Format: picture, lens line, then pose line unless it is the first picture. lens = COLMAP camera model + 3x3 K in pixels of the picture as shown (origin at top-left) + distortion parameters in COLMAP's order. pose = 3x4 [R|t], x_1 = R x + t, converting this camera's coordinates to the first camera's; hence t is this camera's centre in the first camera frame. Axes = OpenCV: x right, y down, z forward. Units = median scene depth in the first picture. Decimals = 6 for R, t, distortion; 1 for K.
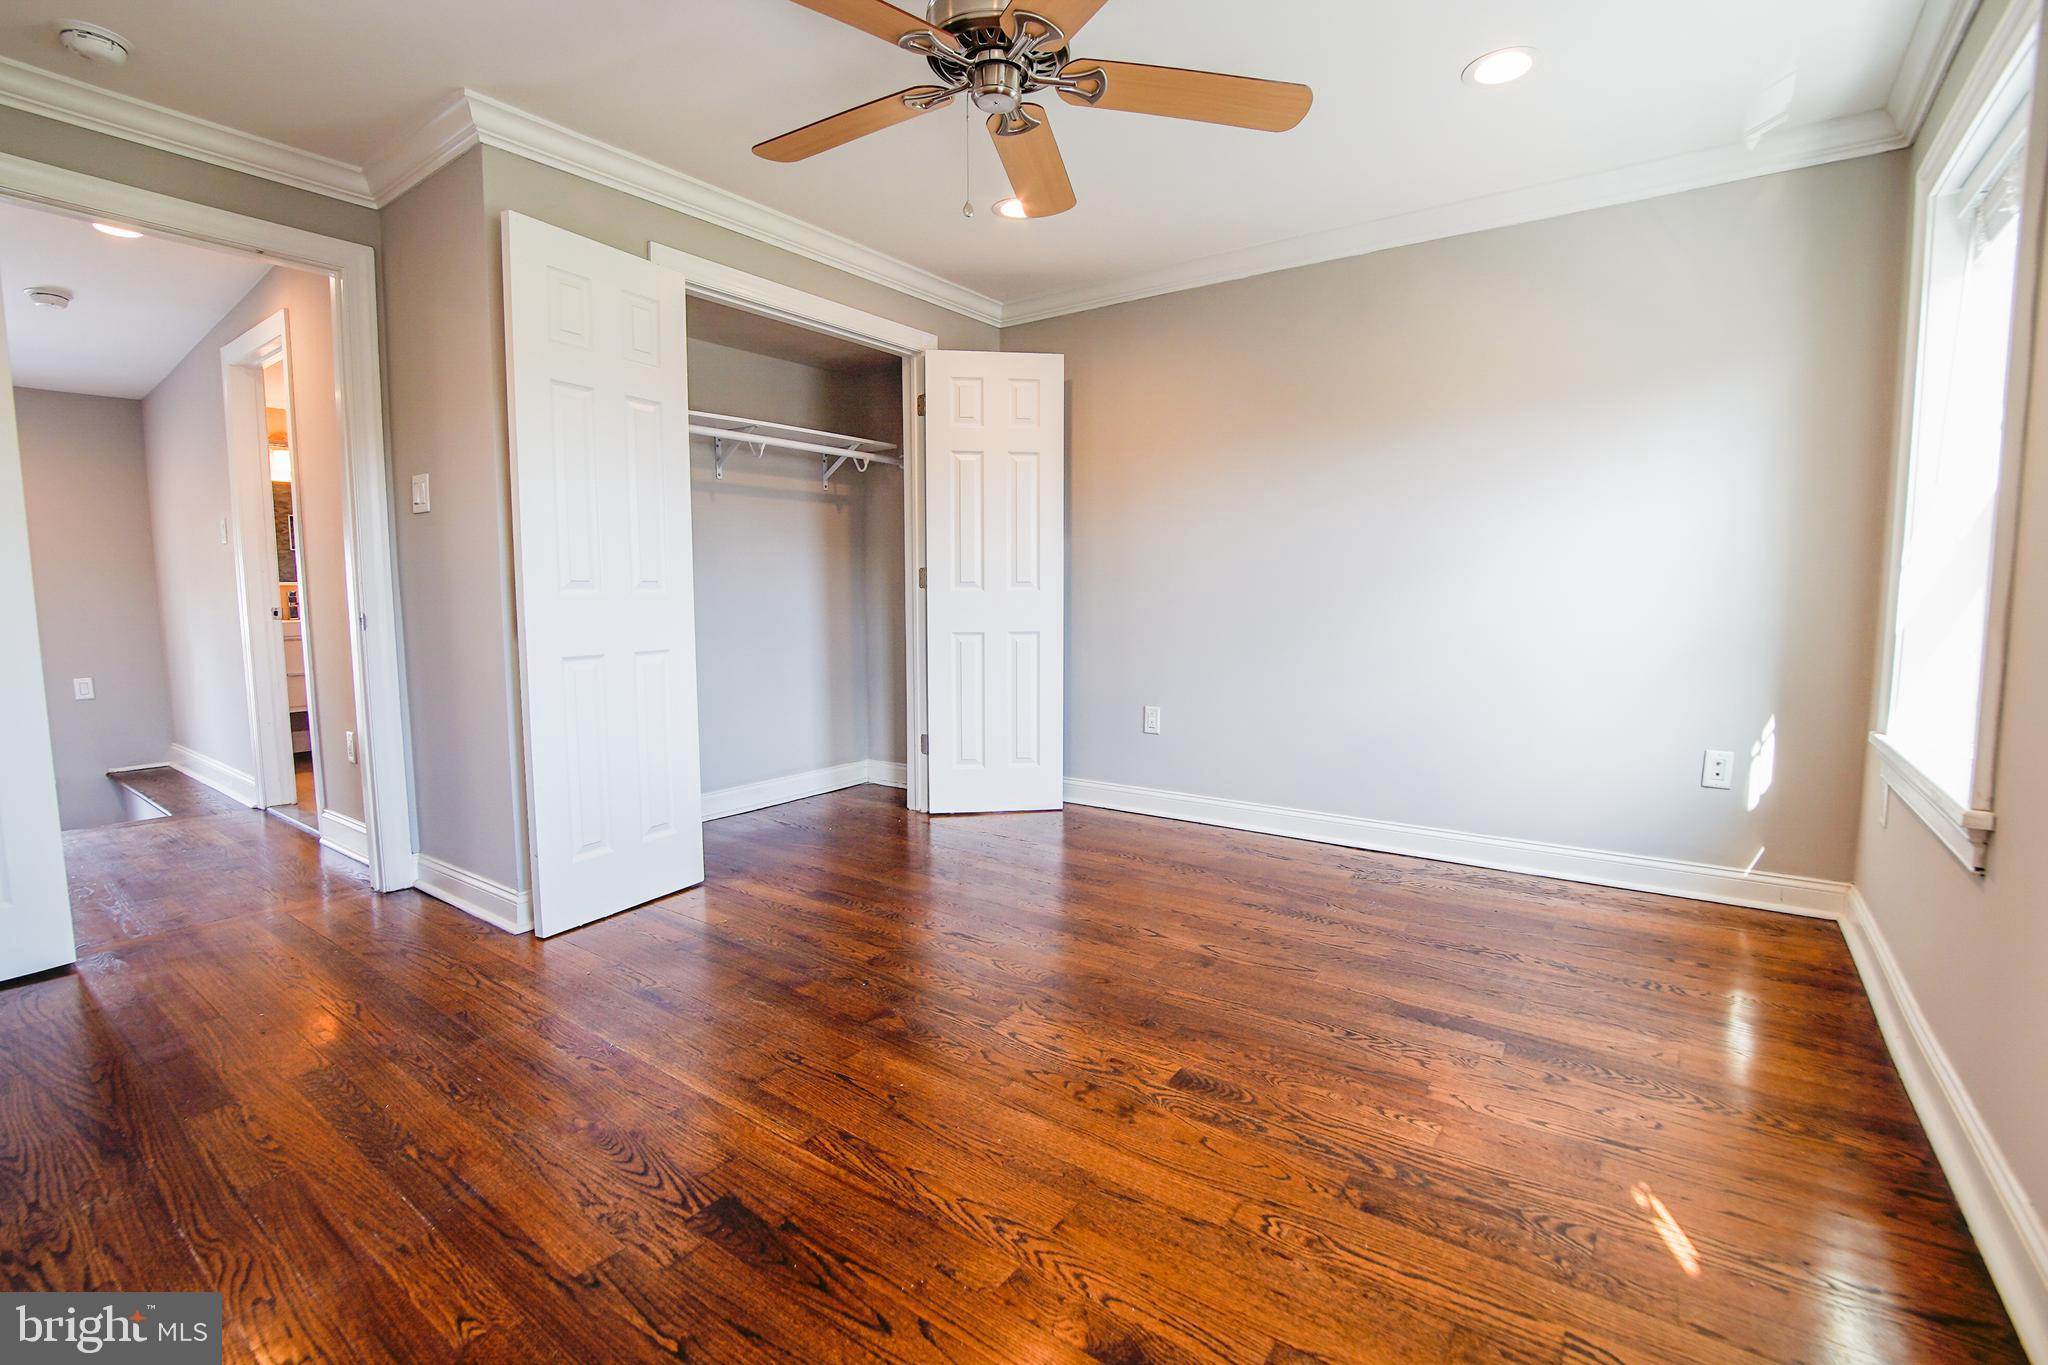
lens RADIAL K [[906.7, 0, 1021.3], [0, 906.7, 670.4], [0, 0, 1]] dist [-0.030415, 0.000469]
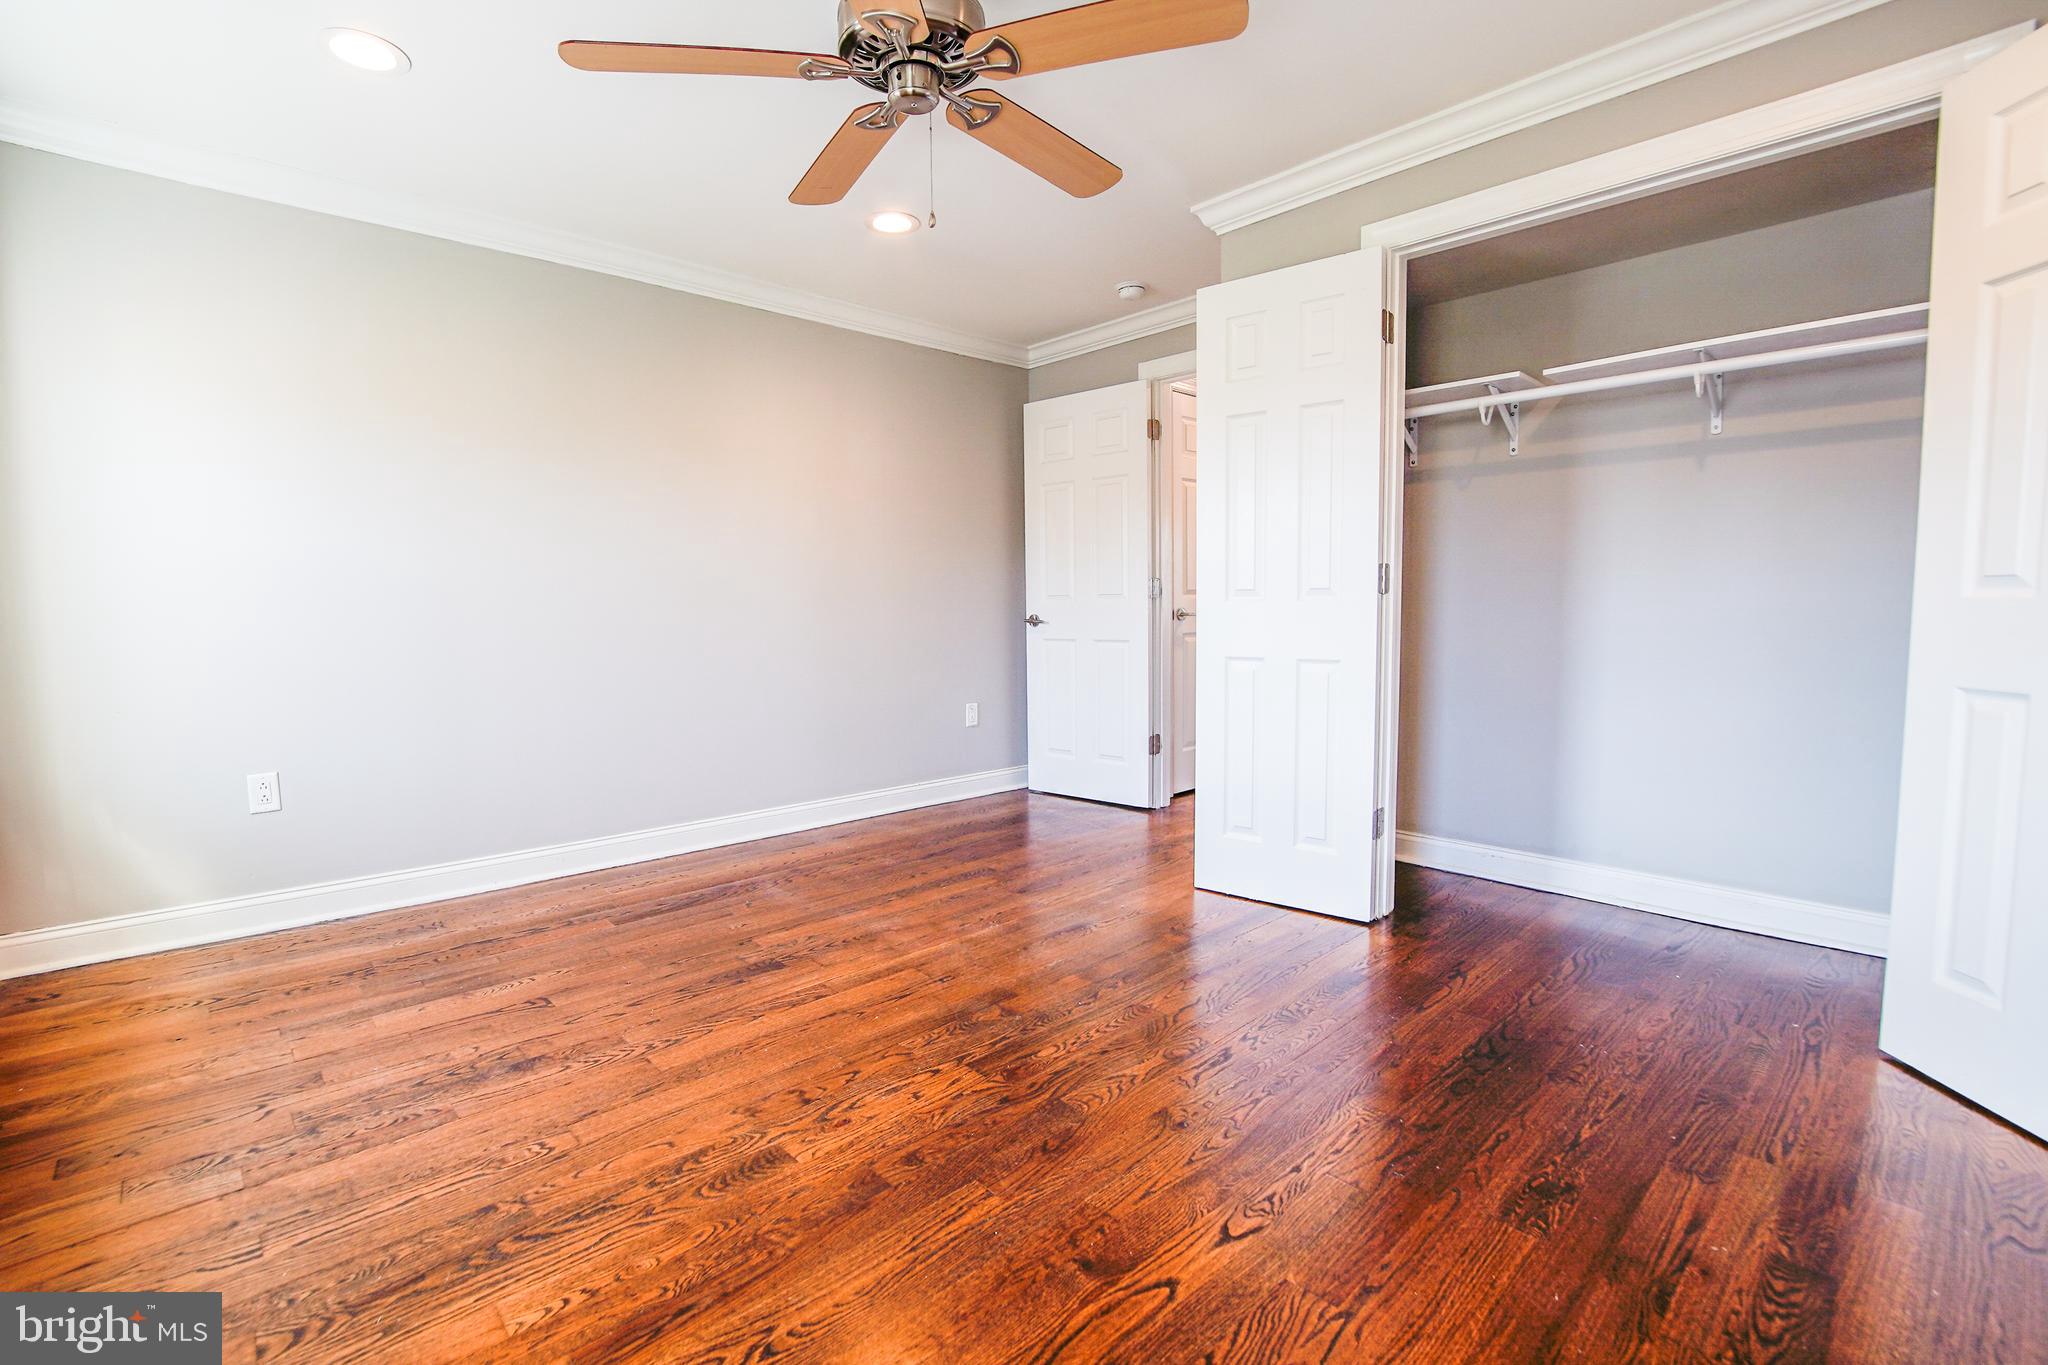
lens RADIAL K [[903.8, 0, 1024.0], [0, 903.8, 682.5], [0, 0, 1]] dist [-0.041615, 0.010729]
pose [[-0.177554, 0.090484, -0.979943, 1.140154], [-0.076959, 0.991438, 0.105489, -0.143987], [0.981097, 0.094146, -0.169070, 1.605326]]
